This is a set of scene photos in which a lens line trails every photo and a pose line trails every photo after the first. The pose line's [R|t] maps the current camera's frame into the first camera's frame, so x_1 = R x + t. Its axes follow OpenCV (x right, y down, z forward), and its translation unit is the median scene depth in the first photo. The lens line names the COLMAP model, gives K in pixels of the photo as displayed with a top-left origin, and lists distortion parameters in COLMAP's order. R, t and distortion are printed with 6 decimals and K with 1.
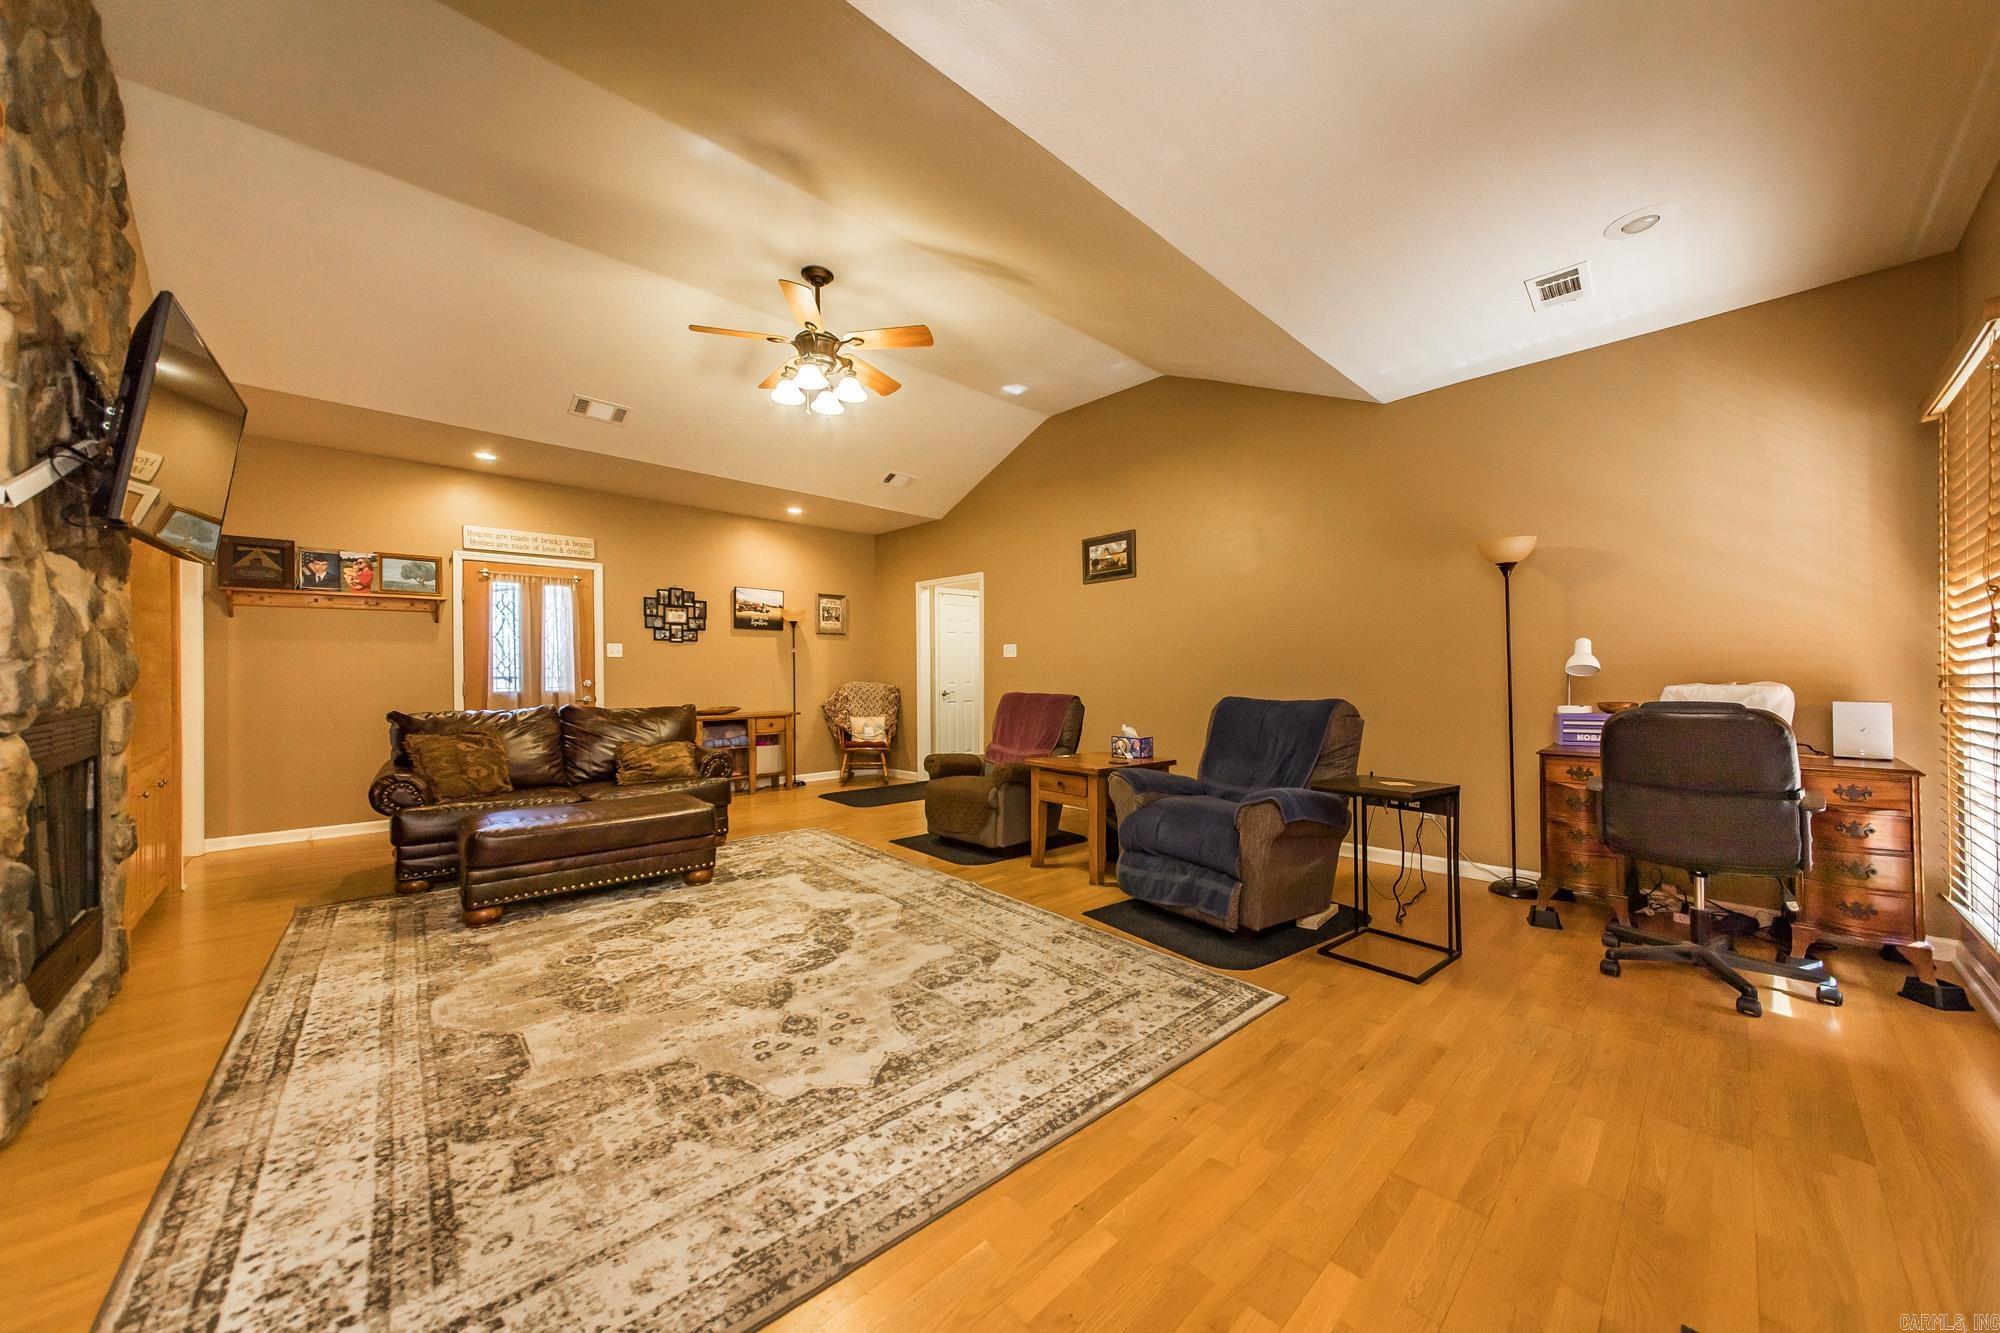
lens RADIAL K [[702.9, 0, 994.9], [0, 702.9, 669.7], [0, 0, 1]] dist [0.000337, 0.000026]
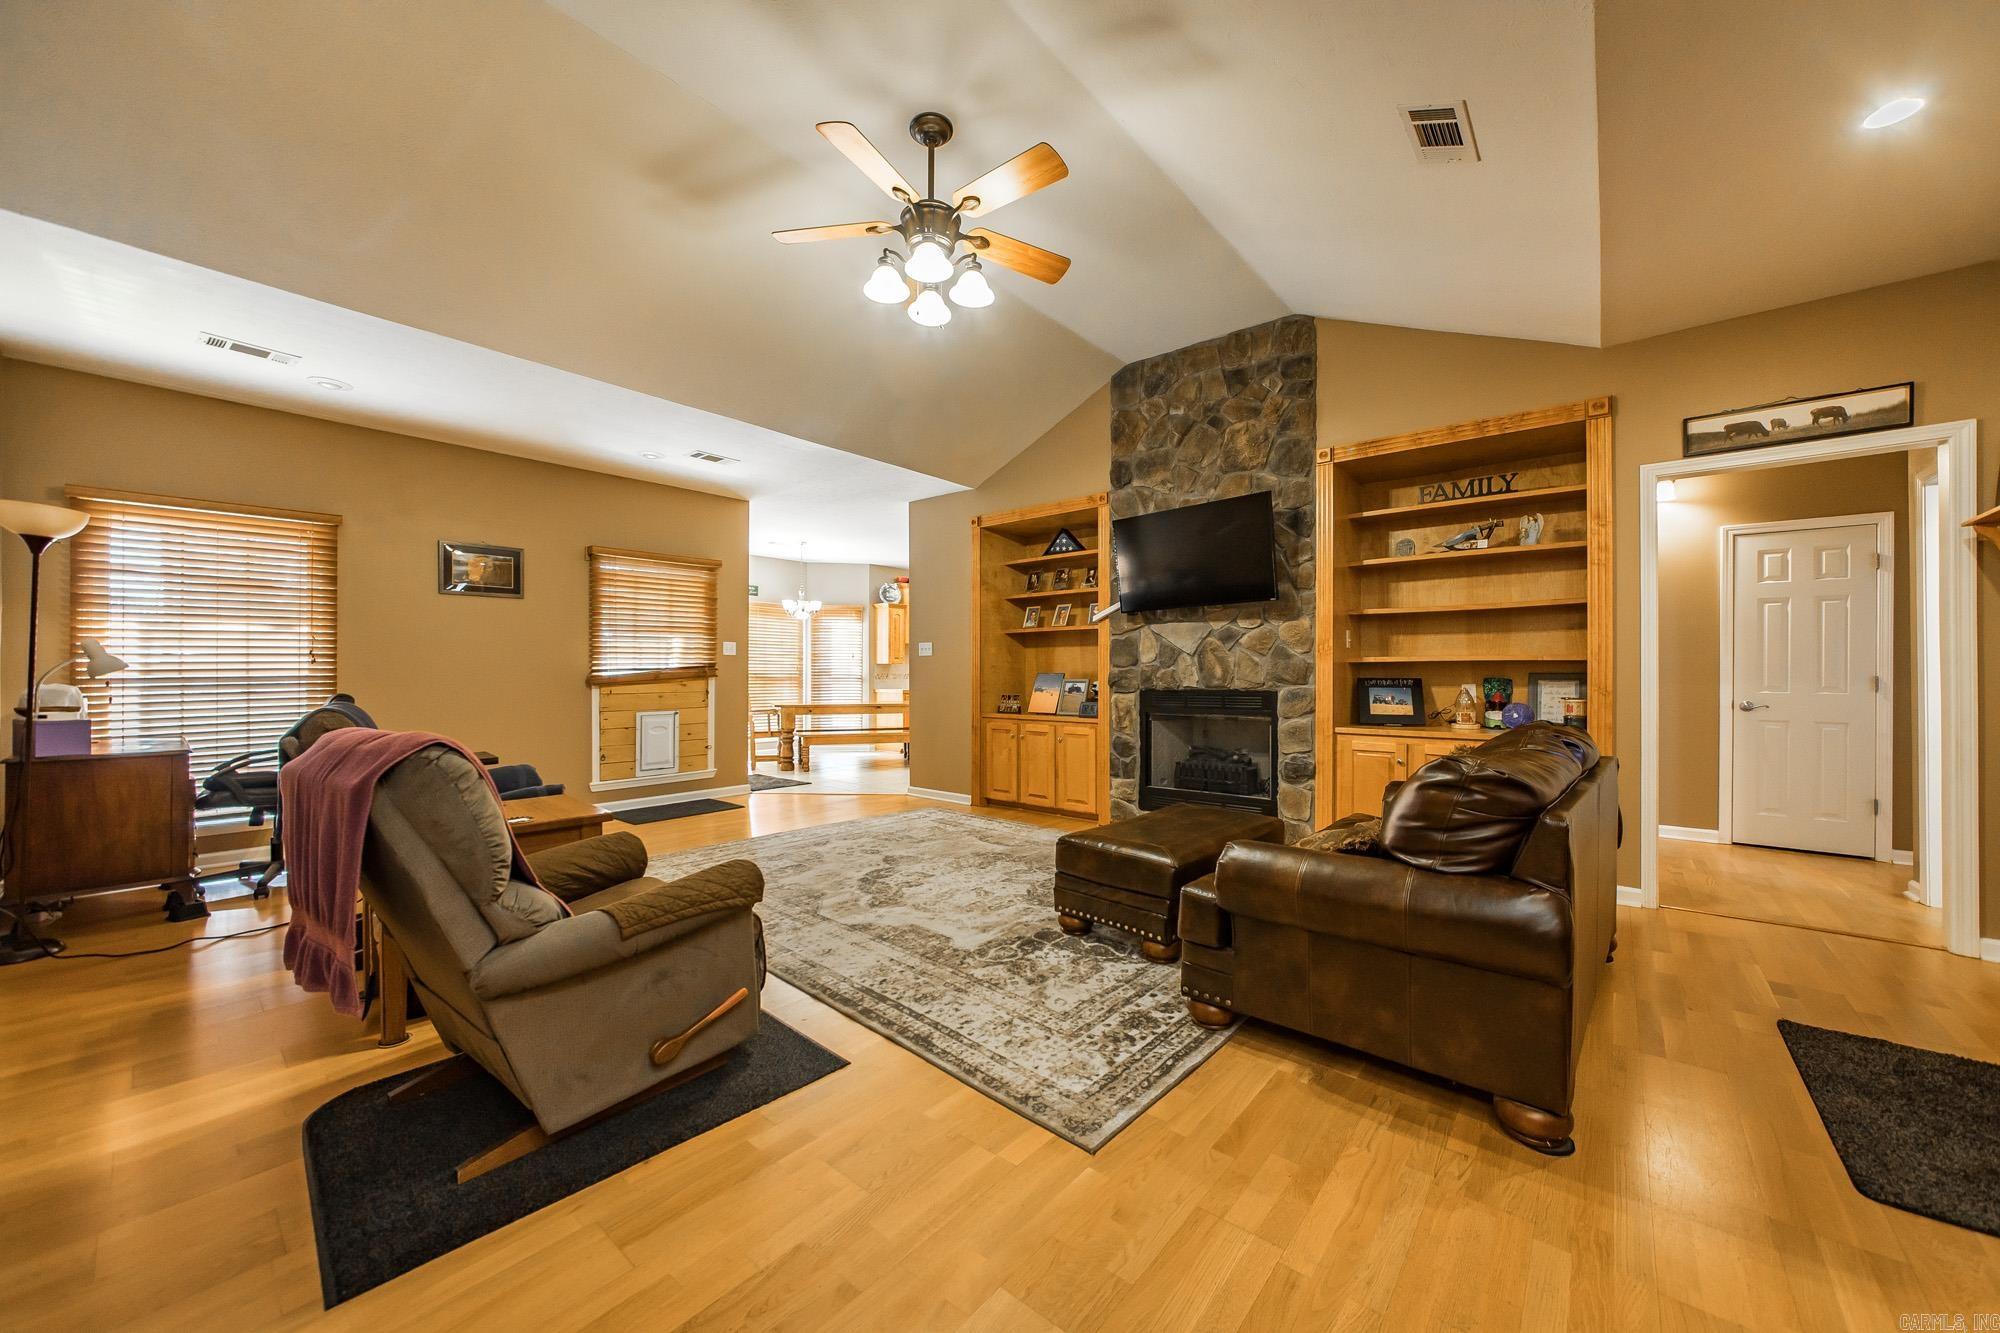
lens RADIAL K [[731.6, 0, 1002.0], [0, 731.6, 671.8], [0, 0, 1]] dist [-0.001172, -0.000105]
pose [[-0.993170, 0.005853, -0.116525, -0.313832], [0.007026, 0.999929, -0.009662, 0.017809], [0.116461, -0.010415, -0.993141, 2.375484]]
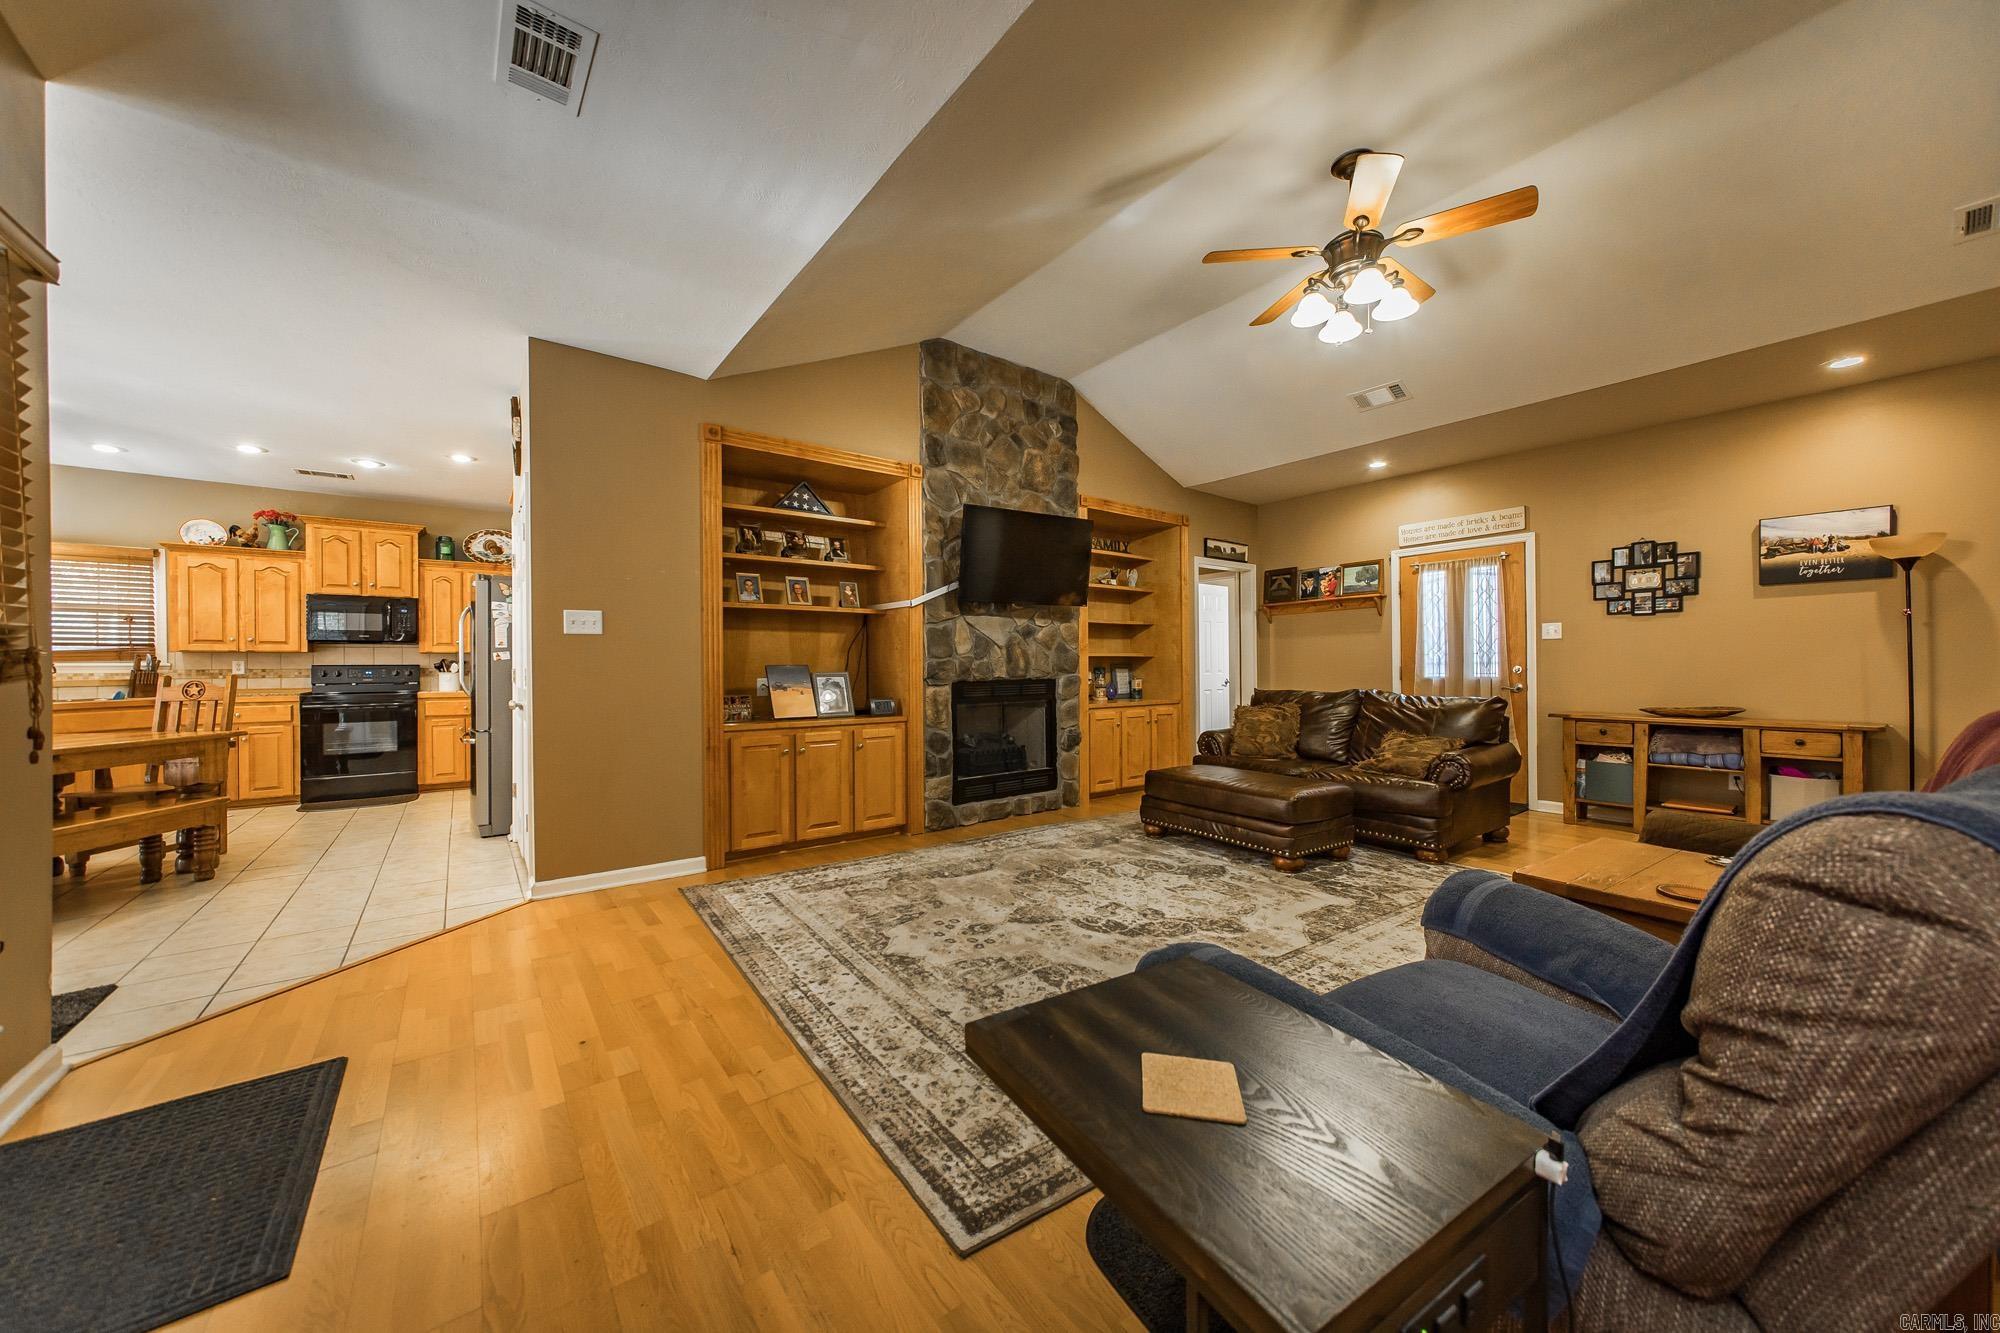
lens RADIAL K [[702.7, 0, 1000.0], [0, 702.7, 666.5], [0, 0, 1]] dist [0.006375, -0.000031]
pose [[-0.101279, 0.008169, -0.994825, 0.797338], [0.013958, 0.999880, 0.006789, 0.000824], [0.994760, -0.013198, -0.101381, 0.908625]]
